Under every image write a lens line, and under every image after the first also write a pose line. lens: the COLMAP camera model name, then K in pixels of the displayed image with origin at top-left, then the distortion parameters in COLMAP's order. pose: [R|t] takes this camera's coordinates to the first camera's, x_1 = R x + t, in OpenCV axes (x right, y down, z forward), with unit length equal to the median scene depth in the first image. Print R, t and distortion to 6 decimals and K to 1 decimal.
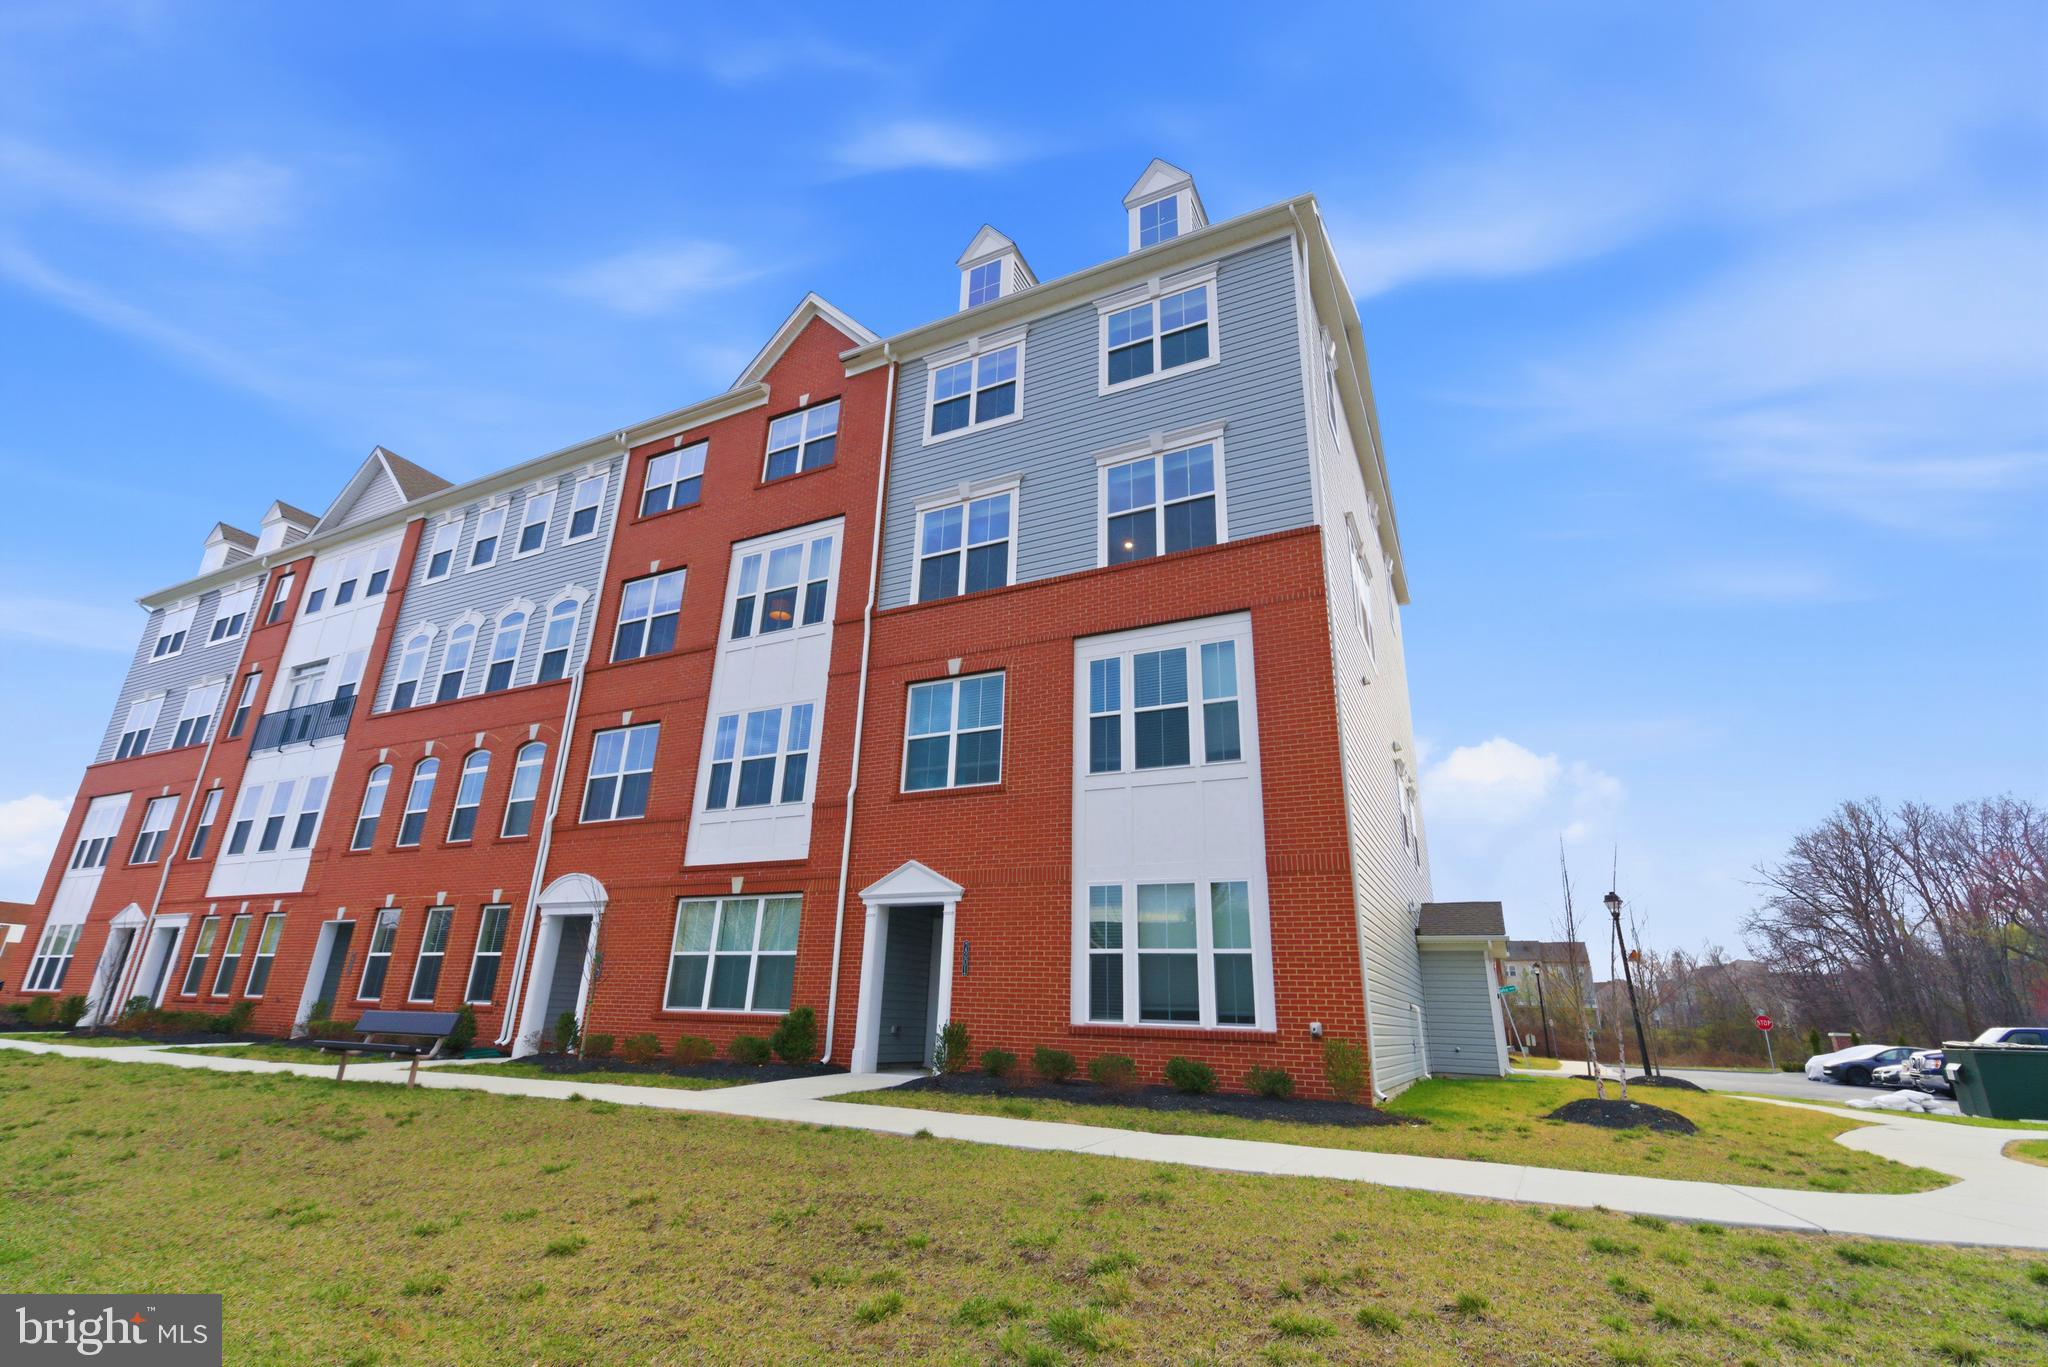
lens RADIAL K [[951.2, 0, 1013.8], [0, 951.2, 665.2], [0, 0, 1]] dist [0.004748, -0.000955]
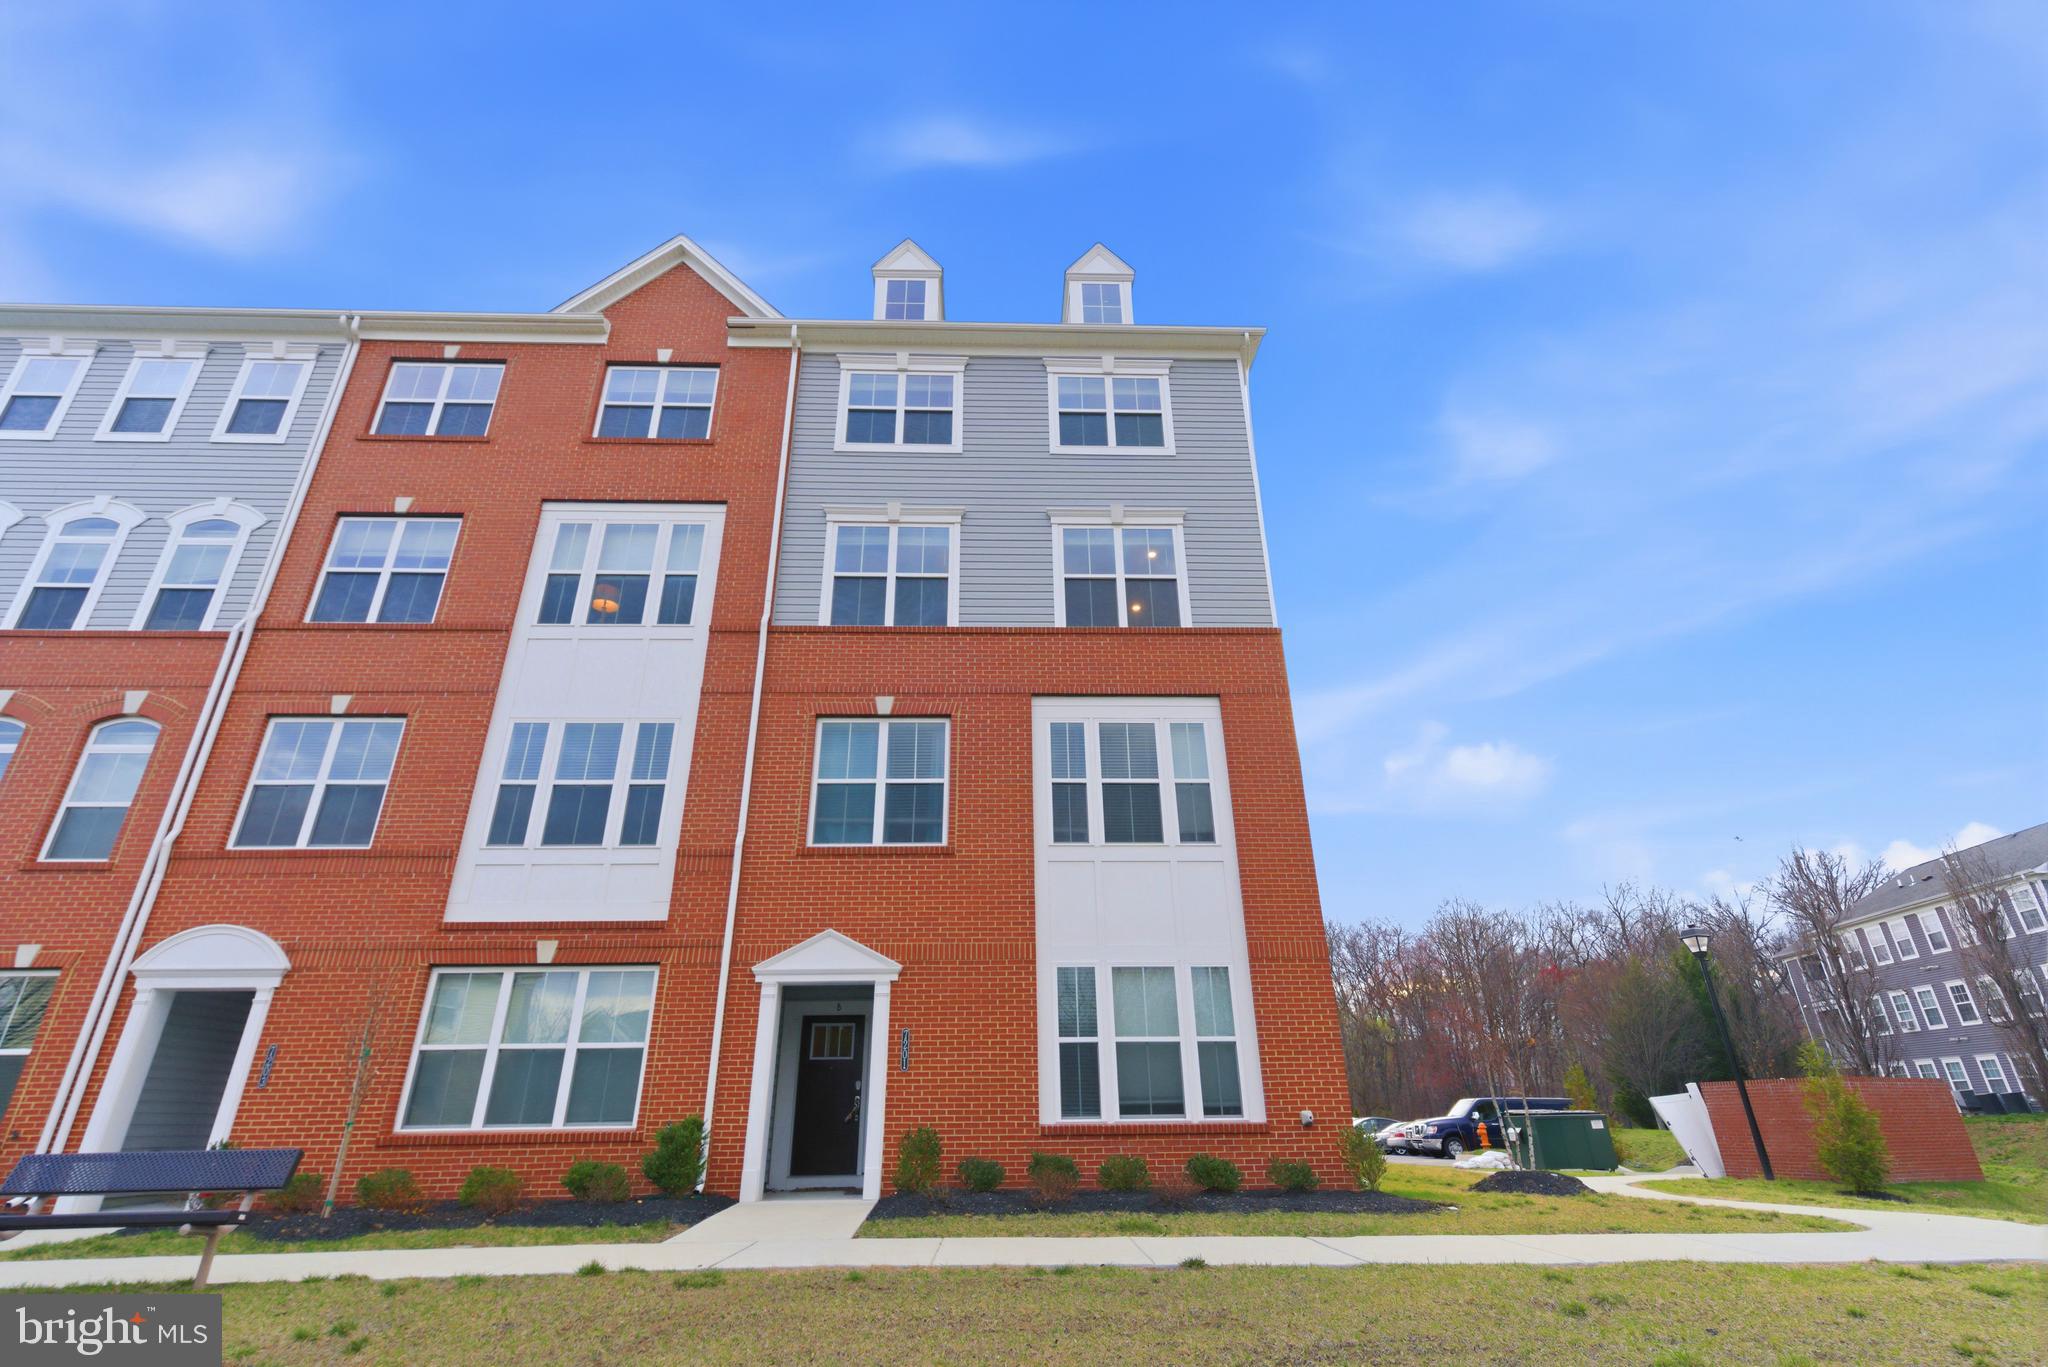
lens RADIAL K [[955.3, 0, 1024.0], [0, 955.3, 683.5], [0, 0, 1]] dist [0.003905, -0.000527]
pose [[0.870447, 0.169307, 0.462231, -0.347454], [-0.135632, 0.985135, -0.105423, 0.054724], [-0.473208, 0.029072, 0.880471, 0.168022]]
